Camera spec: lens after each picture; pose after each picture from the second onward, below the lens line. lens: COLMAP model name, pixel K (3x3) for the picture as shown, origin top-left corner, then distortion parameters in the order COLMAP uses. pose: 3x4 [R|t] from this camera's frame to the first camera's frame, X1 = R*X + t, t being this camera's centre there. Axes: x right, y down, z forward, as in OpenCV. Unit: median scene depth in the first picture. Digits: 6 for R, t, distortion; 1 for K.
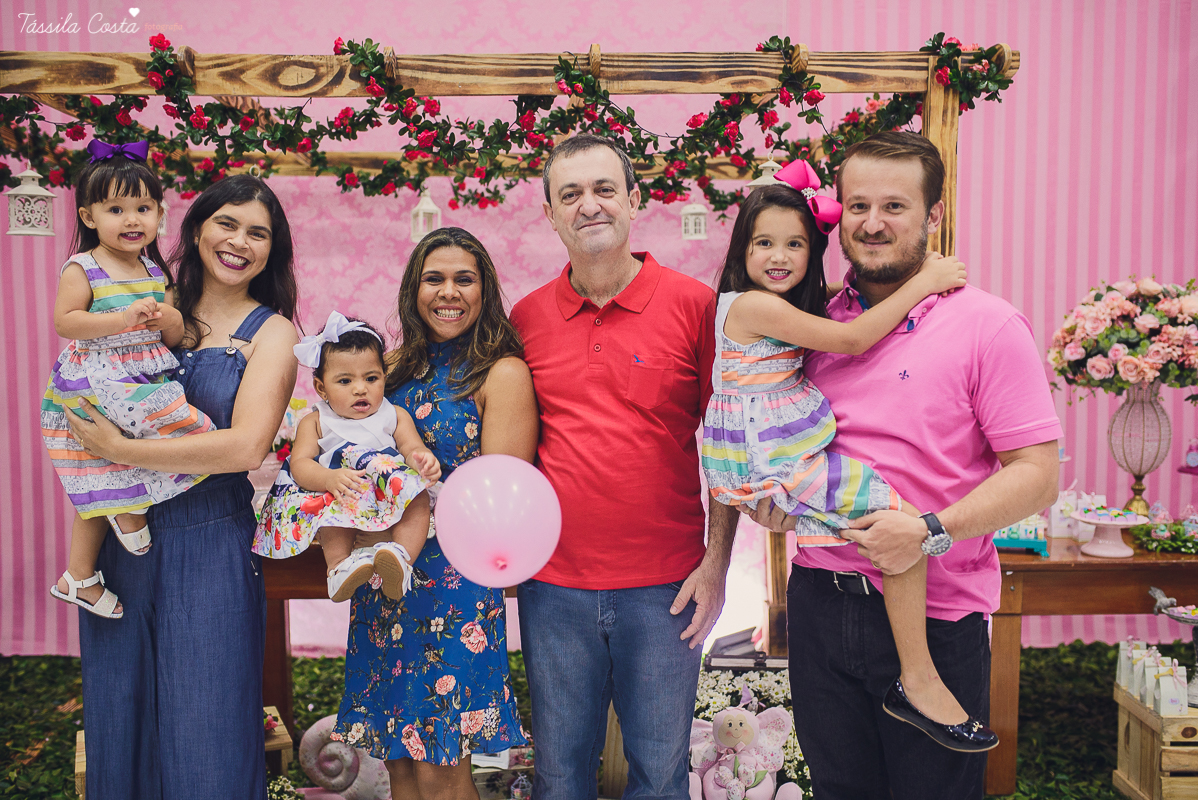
lens RADIAL K [[1186.7, 0, 599.0], [0, 1186.7, 400.0], [0, 0, 1]] dist [-0.067222, 0.110185]
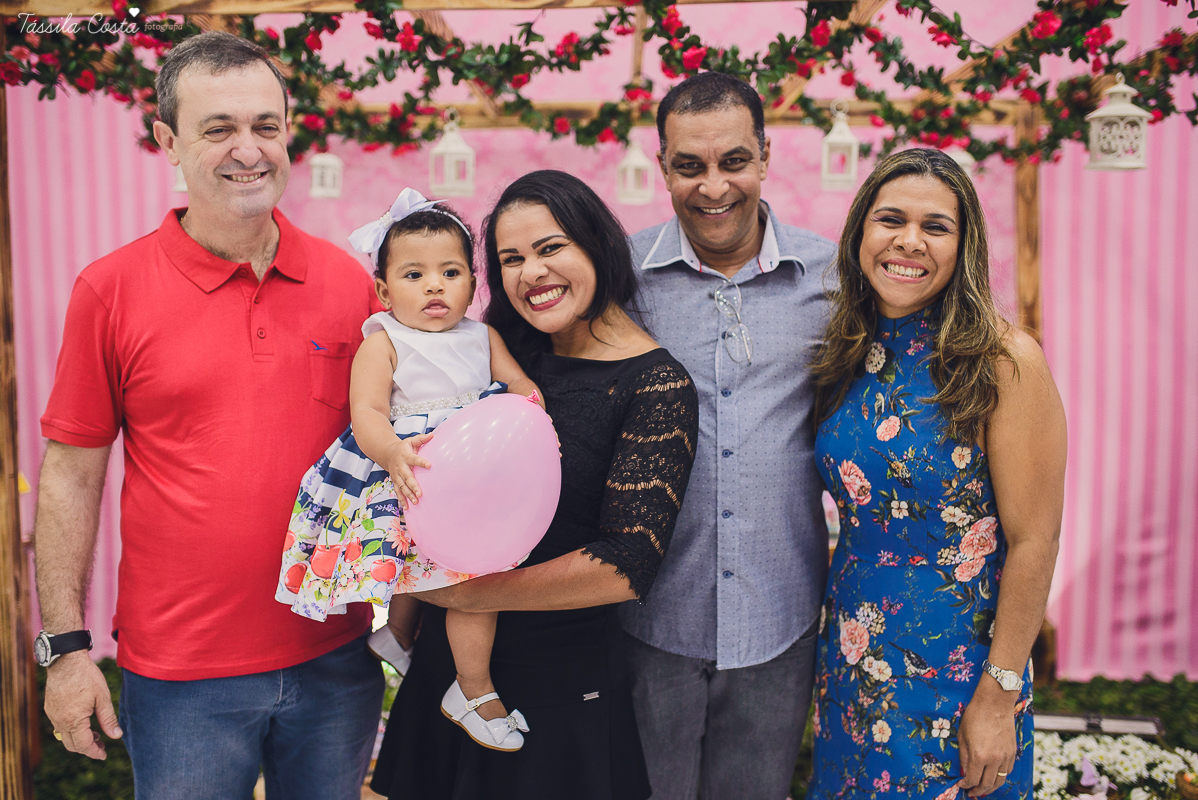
lens RADIAL K [[1186.7, 0, 599.0], [0, 1186.7, 400.0], [0, 0, 1]] dist [-0.067222, 0.110185]
pose [[0.994527, 0.004721, -0.104371, -0.109014], [-0.002596, 0.999787, 0.020492, -0.009648], [0.104445, -0.020109, 0.994327, 0.185516]]
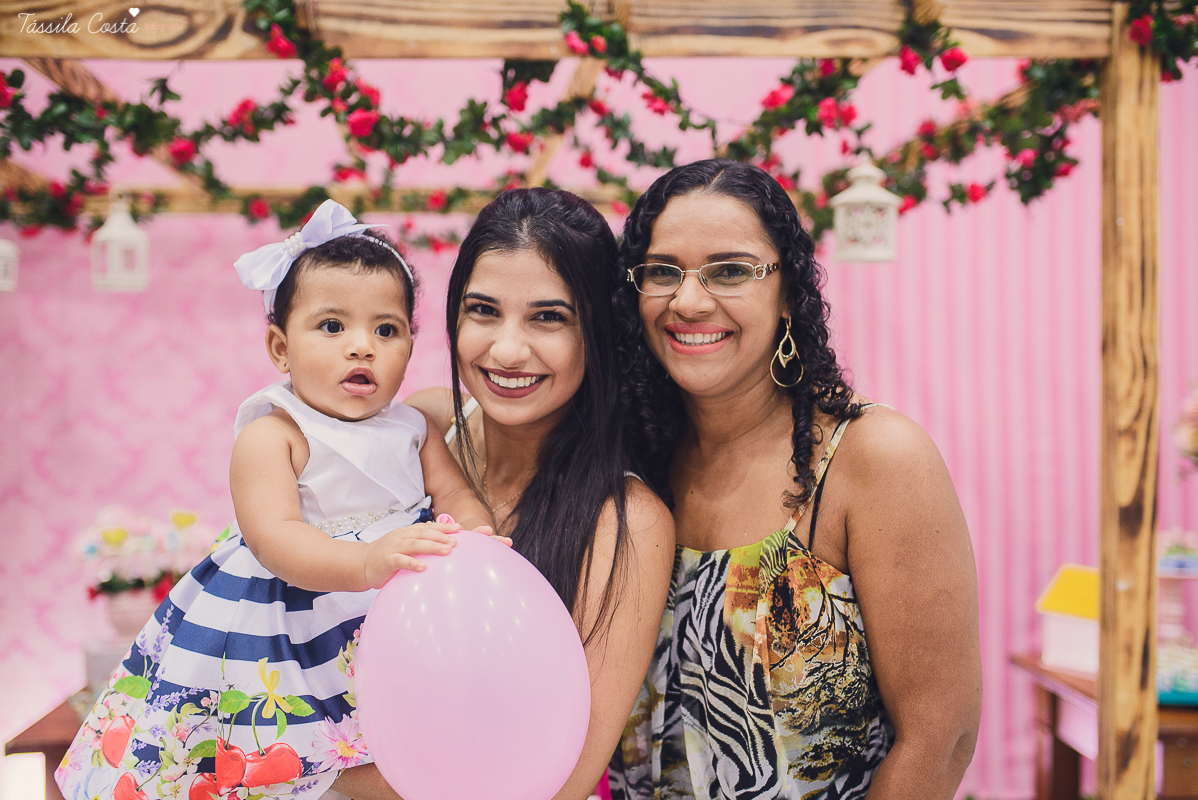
lens RADIAL K [[1186.7, 0, 599.0], [0, 1186.7, 400.0], [0, 0, 1]] dist [-0.067222, 0.110185]
pose [[0.998643, -0.013366, 0.050324, -0.044843], [0.016298, 0.998165, -0.058313, -0.027294], [-0.049453, 0.059054, 0.997029, 0.315178]]
